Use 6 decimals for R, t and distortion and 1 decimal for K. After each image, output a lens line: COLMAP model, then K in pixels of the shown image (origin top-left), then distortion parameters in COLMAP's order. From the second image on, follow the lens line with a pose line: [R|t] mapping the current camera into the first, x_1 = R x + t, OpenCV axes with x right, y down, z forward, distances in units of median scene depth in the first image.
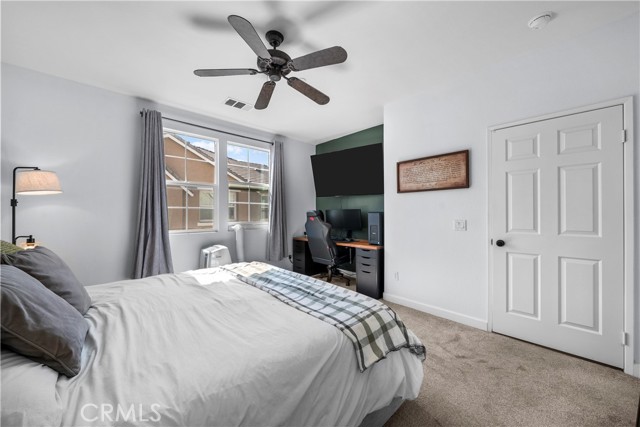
lens RADIAL K [[240.5, 0, 321.7], [0, 240.5, 212.2], [0, 0, 1]] dist [-0.002036, 0.000123]
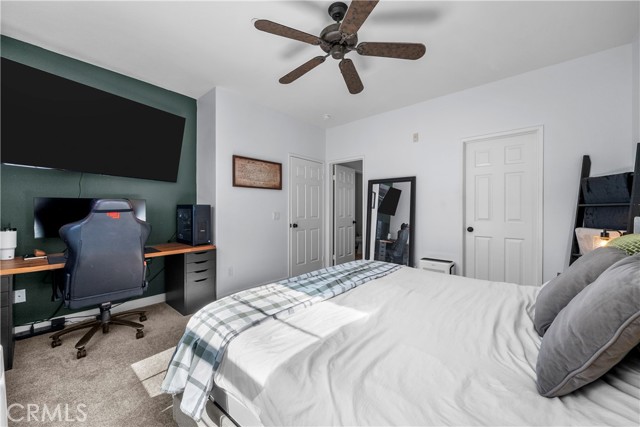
lens RADIAL K [[240.5, 0, 322.5], [0, 240.5, 213.8], [0, 0, 1]] dist [-0.002036, 0.000123]
pose [[-0.112403, -0.013239, 0.993575, -0.765991], [-0.005093, 0.999906, 0.012748, 0.020176], [-0.993650, -0.003627, -0.112460, 0.819208]]
